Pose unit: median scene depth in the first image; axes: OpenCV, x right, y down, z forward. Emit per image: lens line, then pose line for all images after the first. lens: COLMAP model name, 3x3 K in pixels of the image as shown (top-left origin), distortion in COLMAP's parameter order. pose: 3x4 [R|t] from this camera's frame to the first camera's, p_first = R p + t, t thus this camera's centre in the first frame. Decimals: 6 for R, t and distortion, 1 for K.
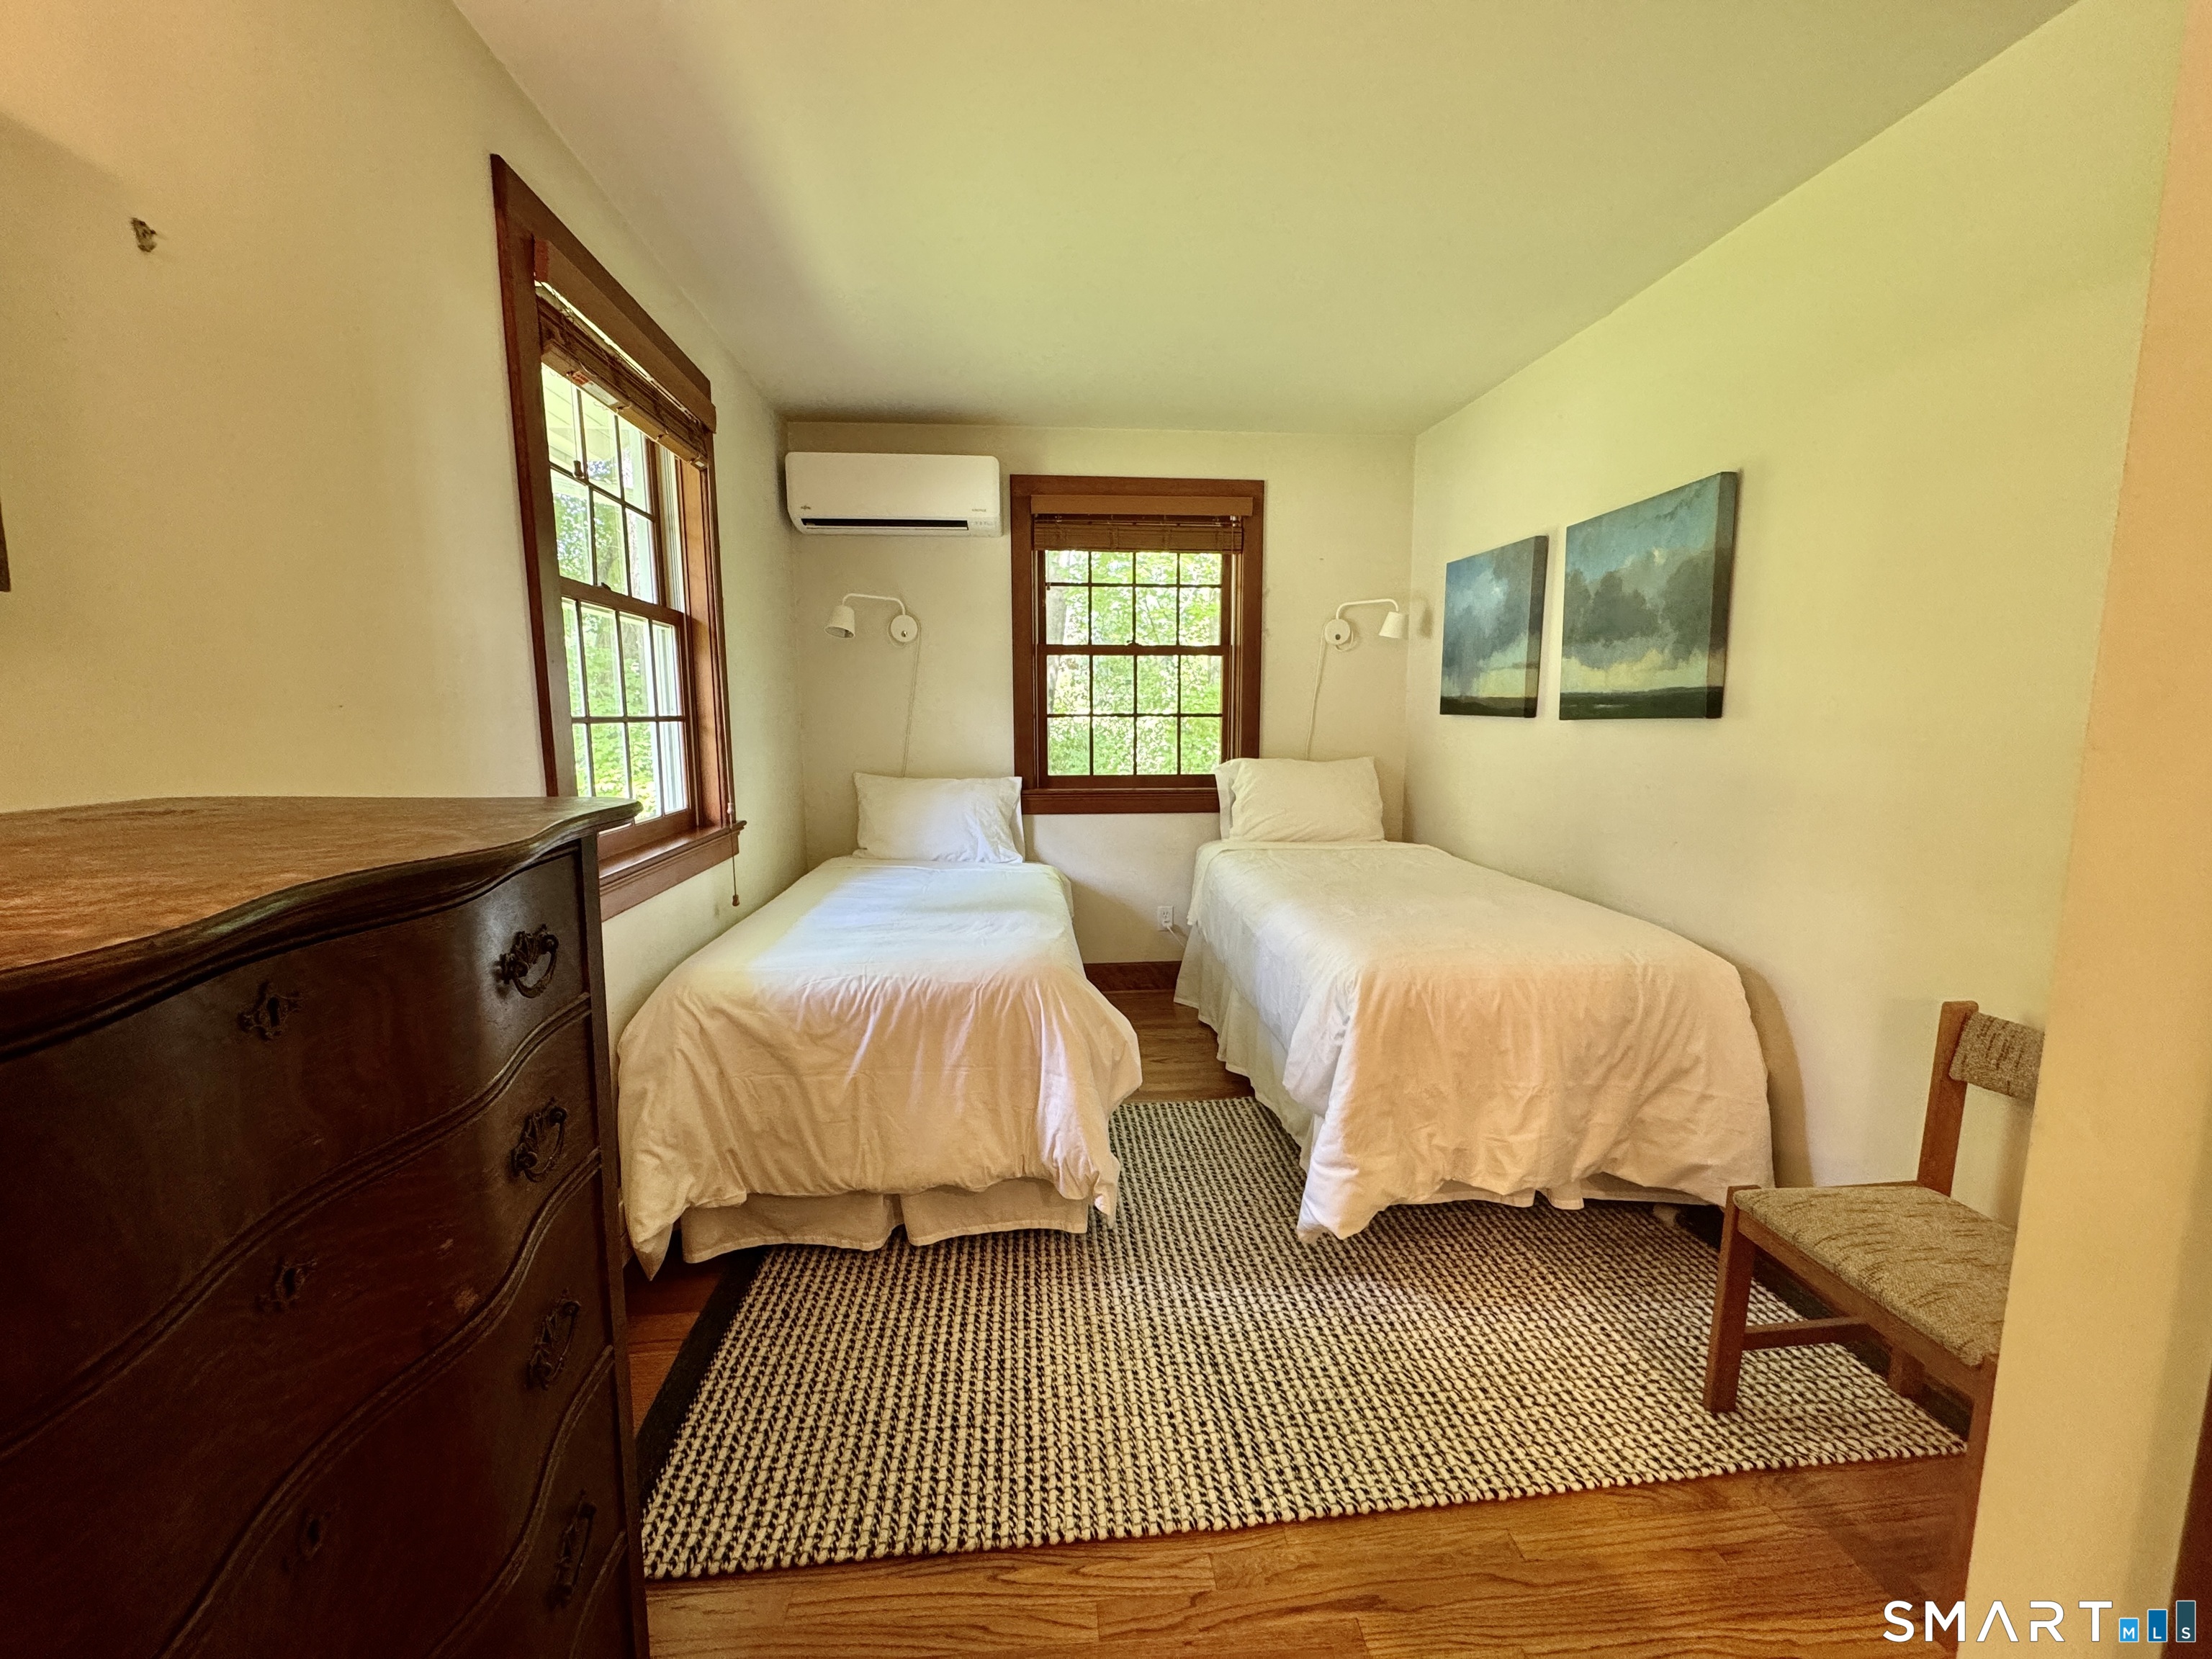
lens RADIAL K [[883.7, 0, 1109.5], [0, 883.7, 830.8], [0, 0, 1]] dist [0.000036, 0.000431]
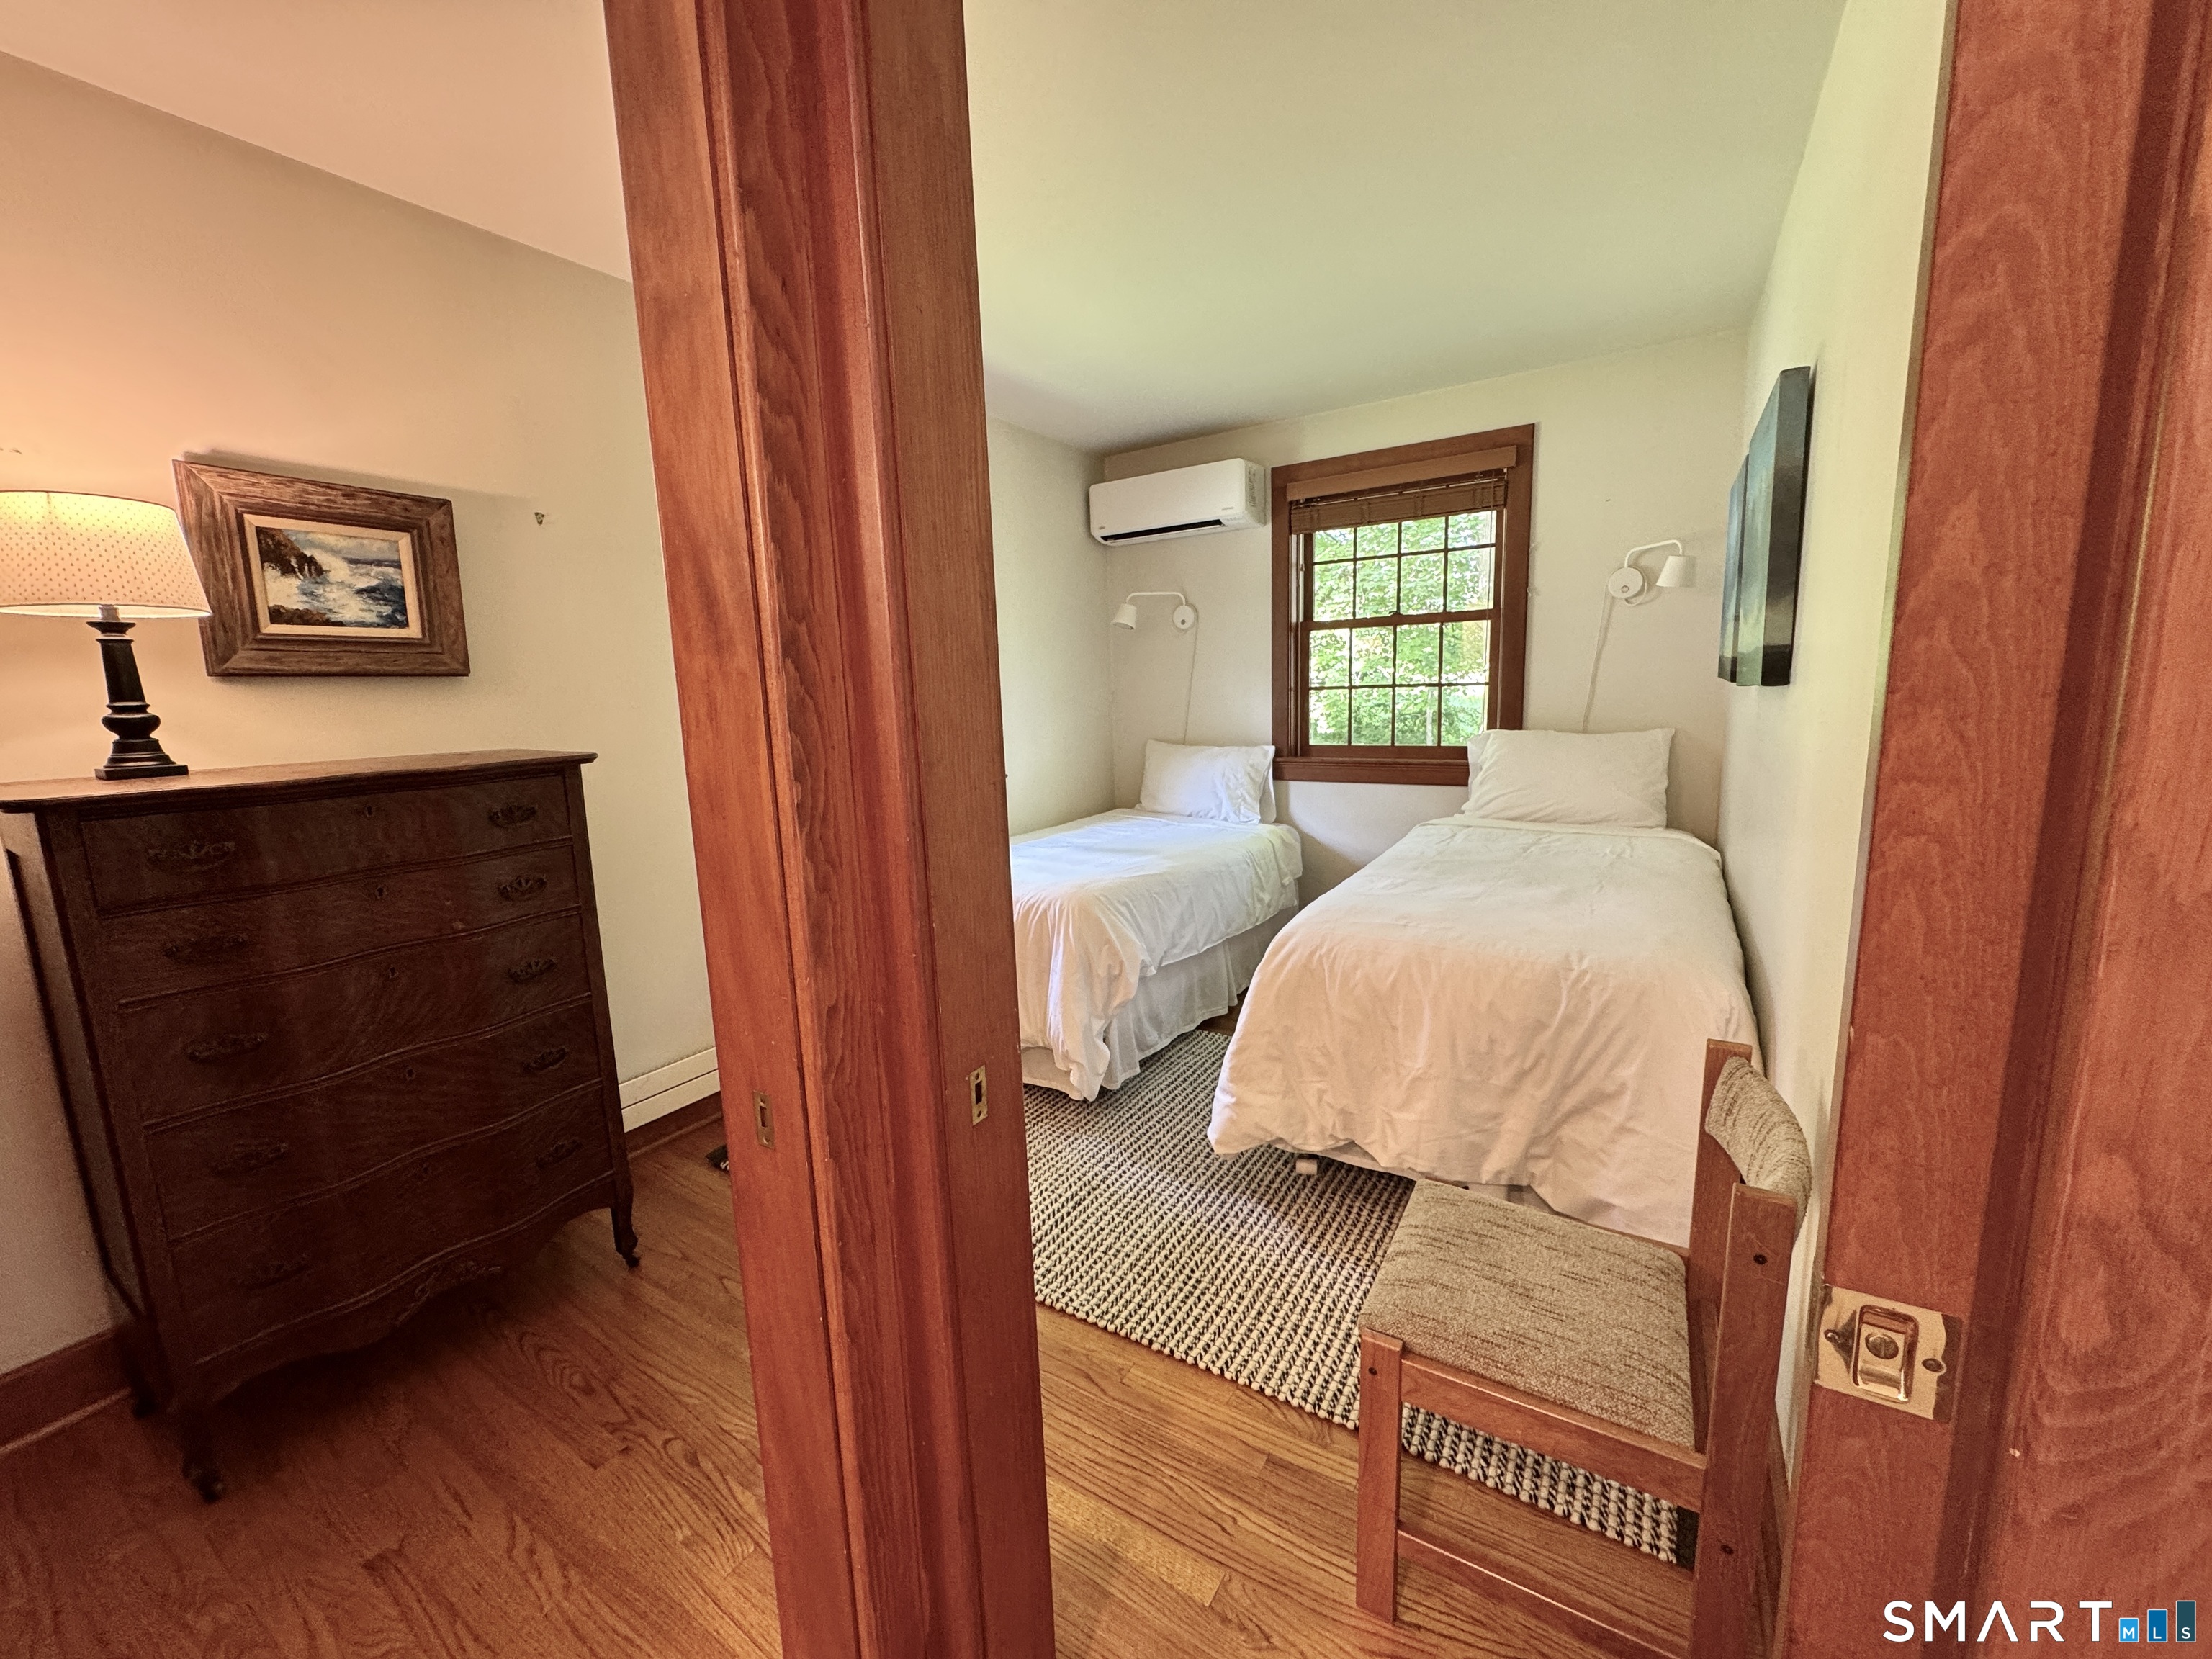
lens RADIAL K [[883.7, 0, 1100.1], [0, 883.7, 828.0], [0, 0, 1]] dist [0.000036, 0.000431]
pose [[0.788495, 0.073708, -0.610608, 0.438006], [-0.051780, 0.997224, 0.053512, -0.007405], [0.612858, -0.010577, 0.790123, 0.001868]]
